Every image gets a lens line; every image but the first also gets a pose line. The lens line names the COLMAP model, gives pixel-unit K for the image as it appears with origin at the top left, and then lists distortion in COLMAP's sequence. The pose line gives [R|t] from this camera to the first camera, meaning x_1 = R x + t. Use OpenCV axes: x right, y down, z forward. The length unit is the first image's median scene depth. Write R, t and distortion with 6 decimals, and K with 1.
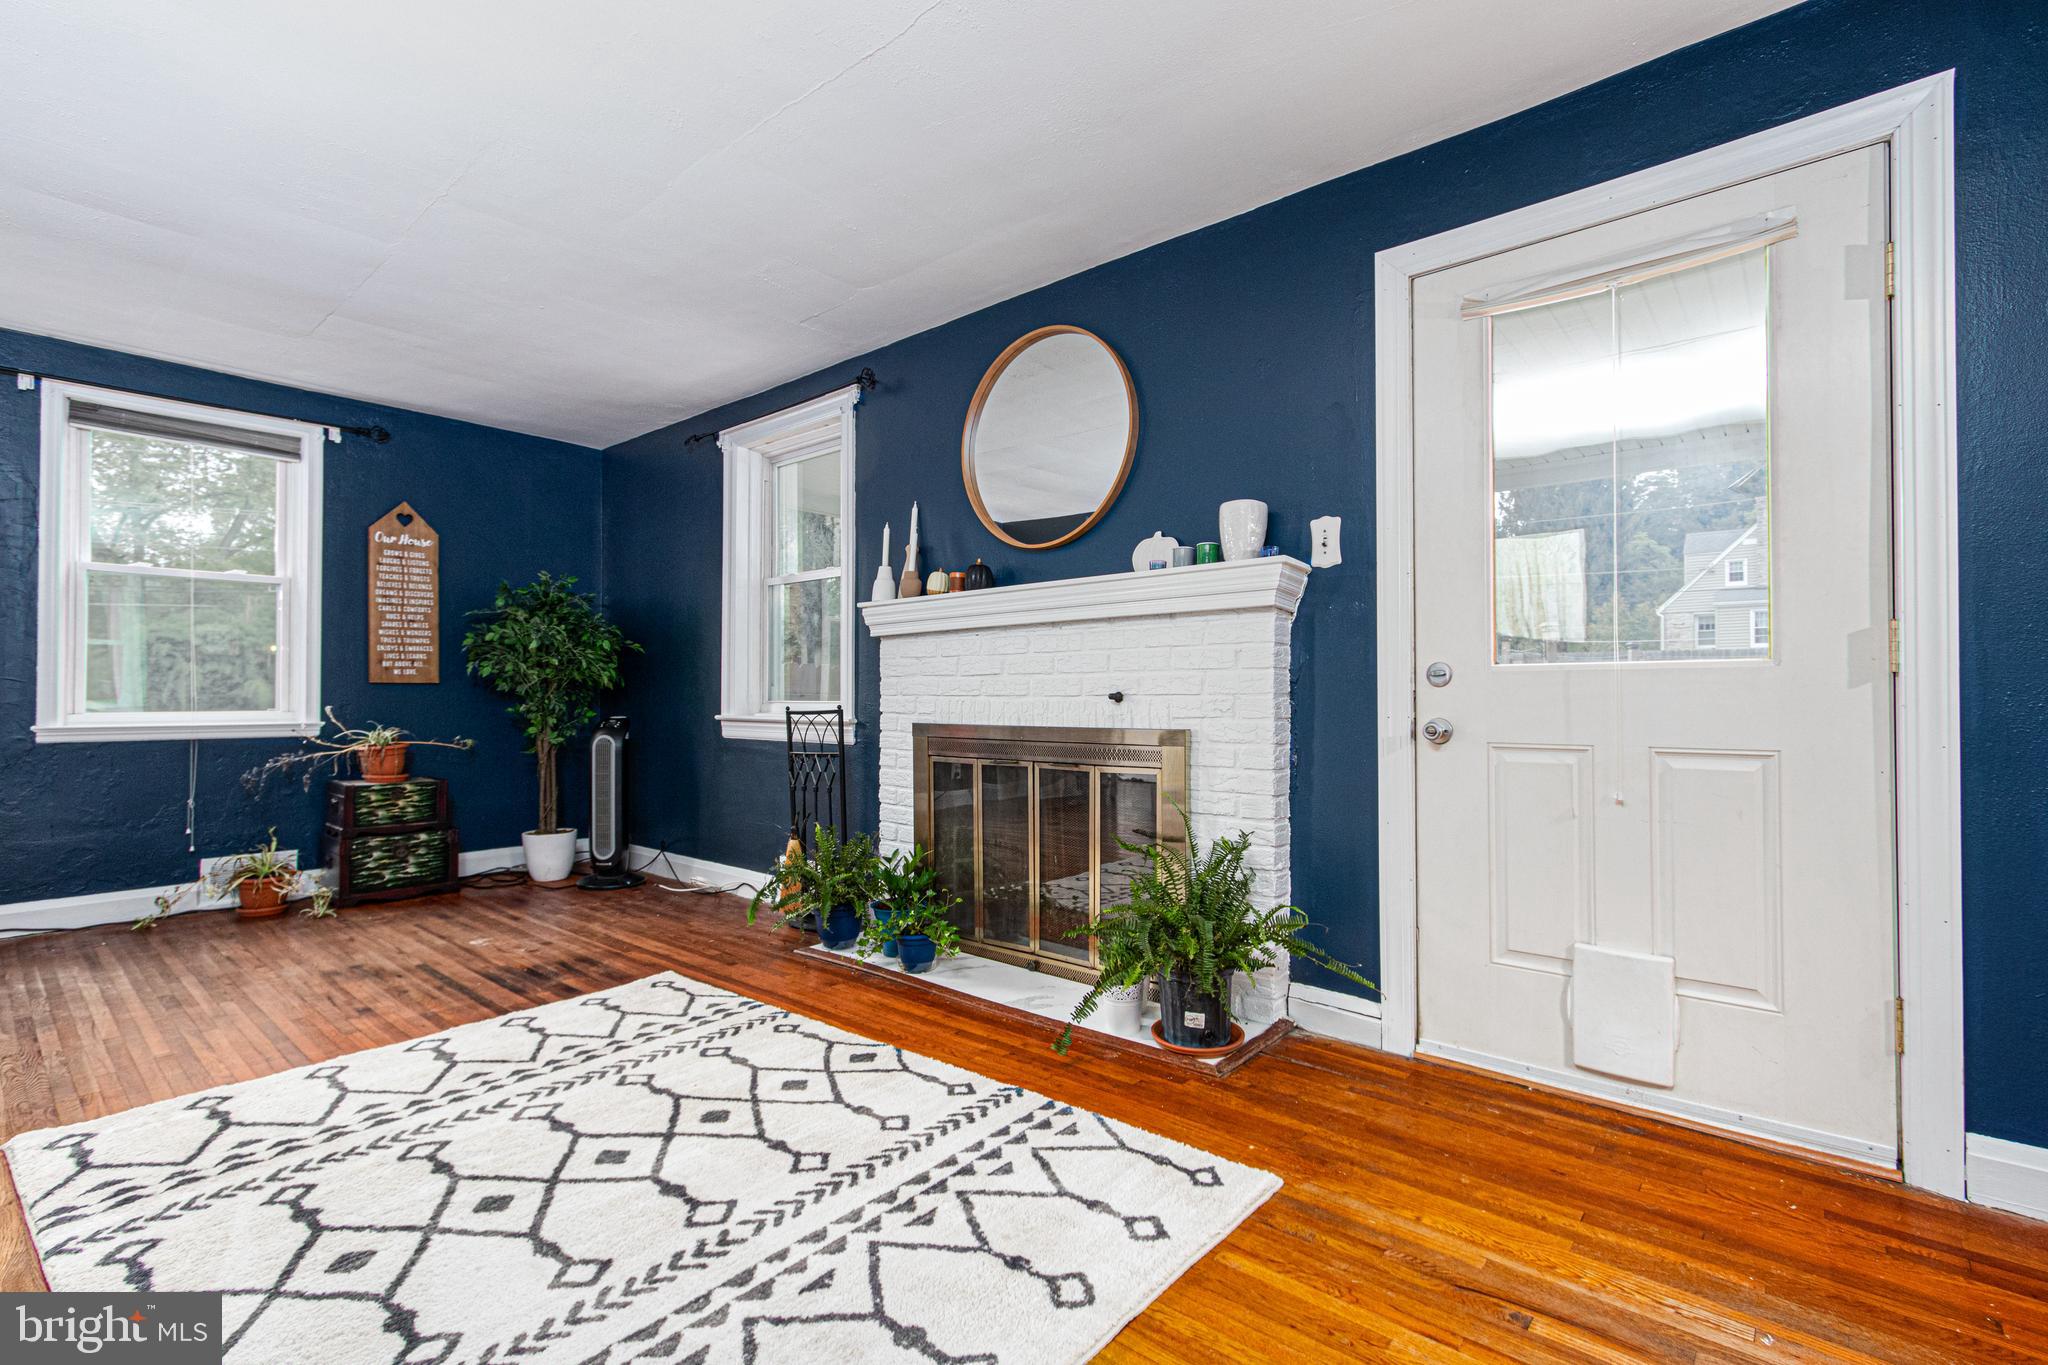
lens RADIAL K [[937.3, 0, 1012.8], [0, 937.3, 683.5], [0, 0, 1]] dist [-0.001539, 0.003261]
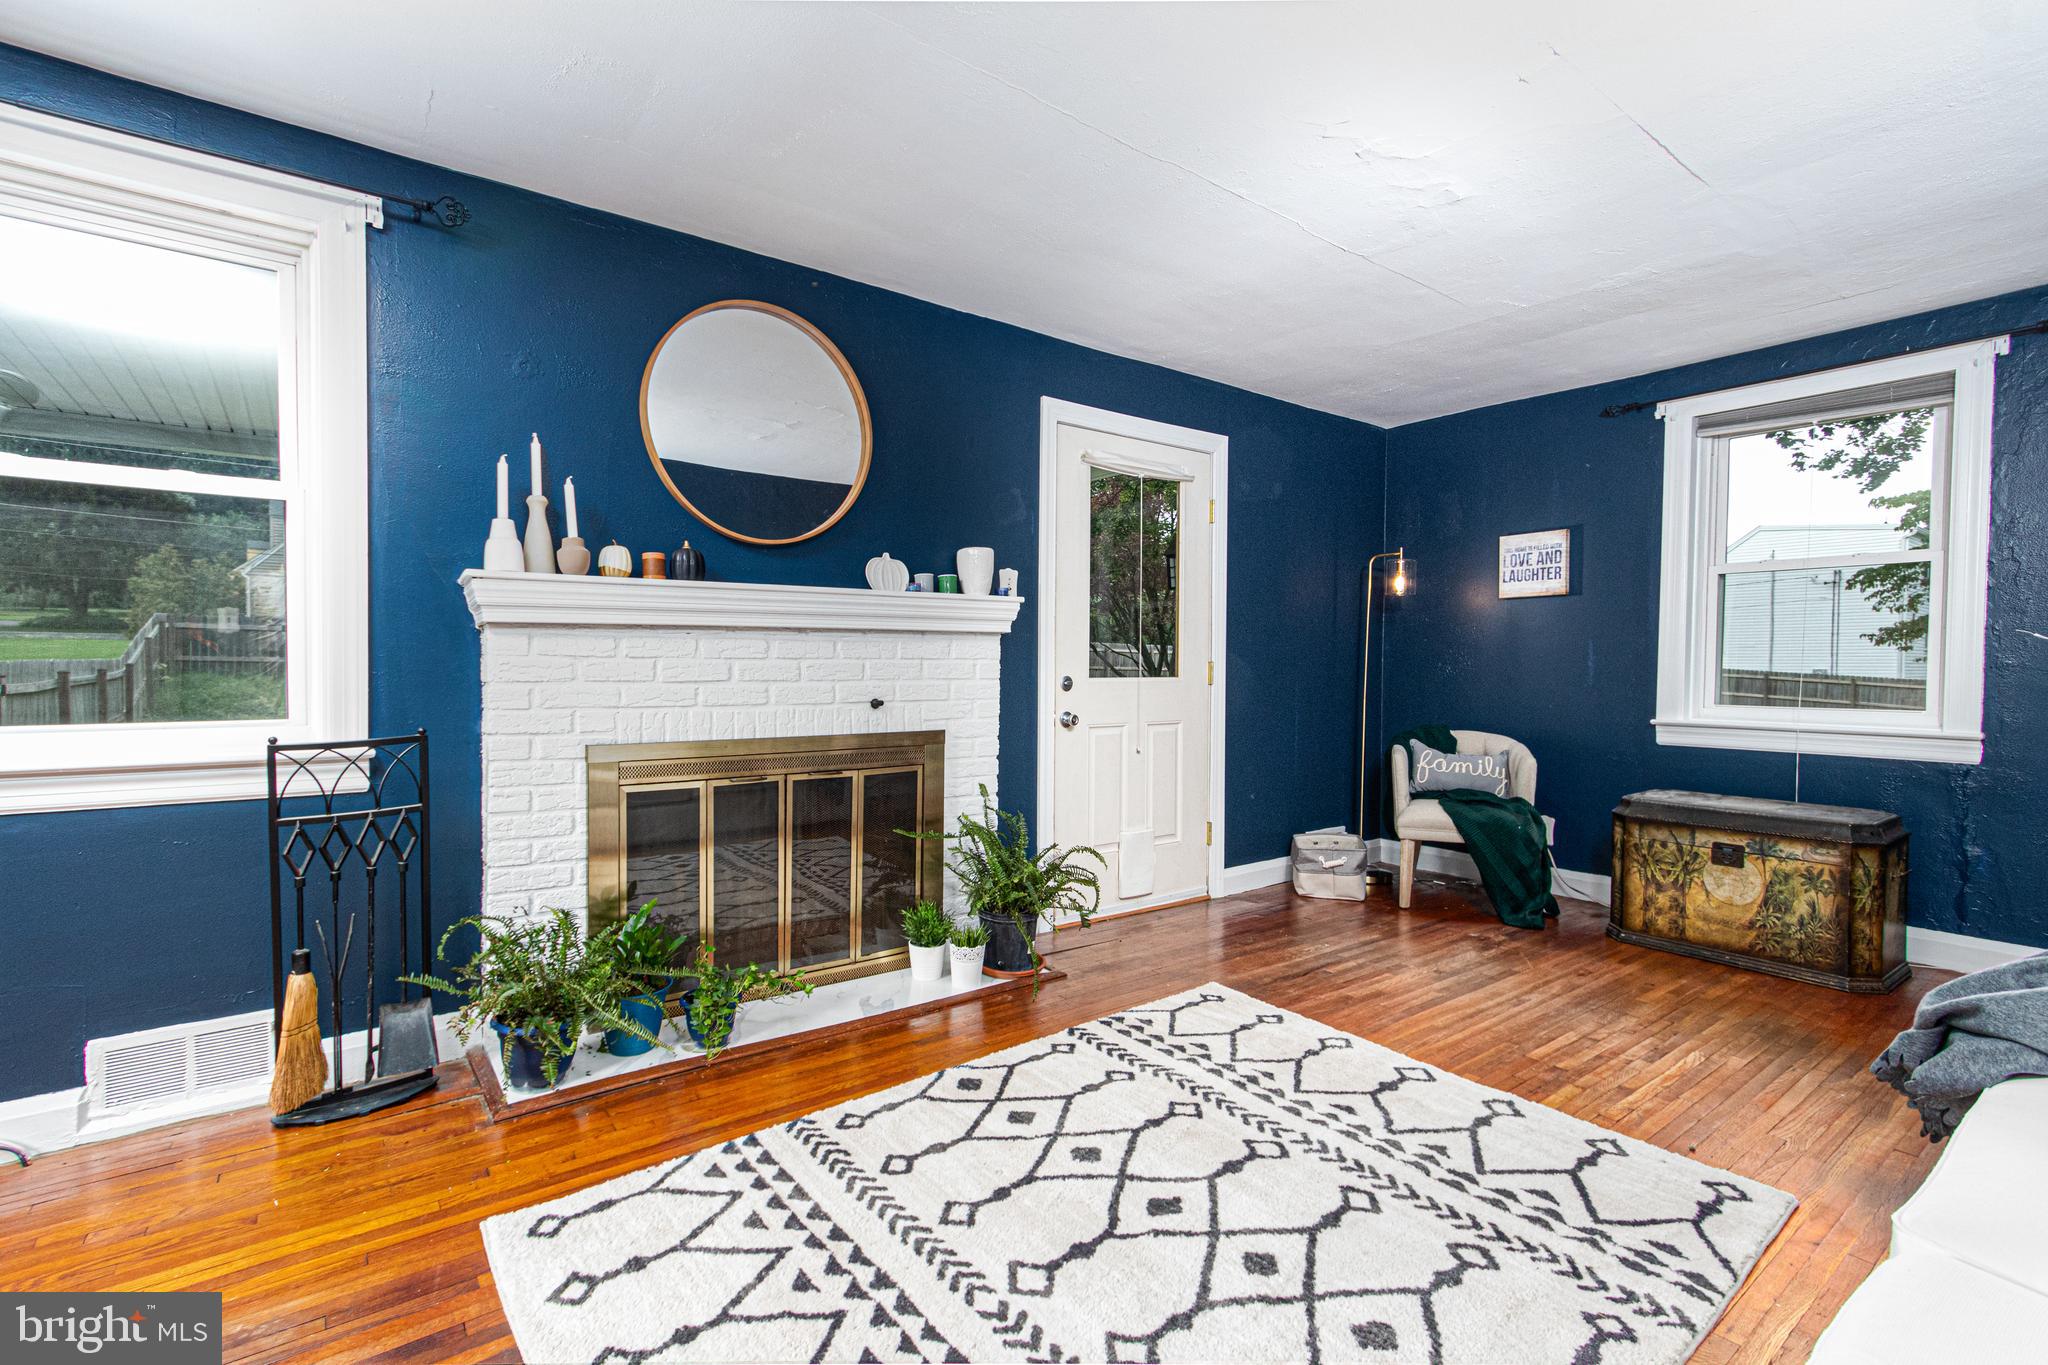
lens RADIAL K [[937.3, 0, 1012.6], [0, 937.3, 682.2], [0, 0, 1]] dist [-0.001539, 0.003261]
pose [[0.208302, -0.017256, 0.977912, -1.083722], [-0.019936, 0.999562, 0.021885, -0.043436], [-0.977861, -0.024054, 0.207866, 0.746384]]
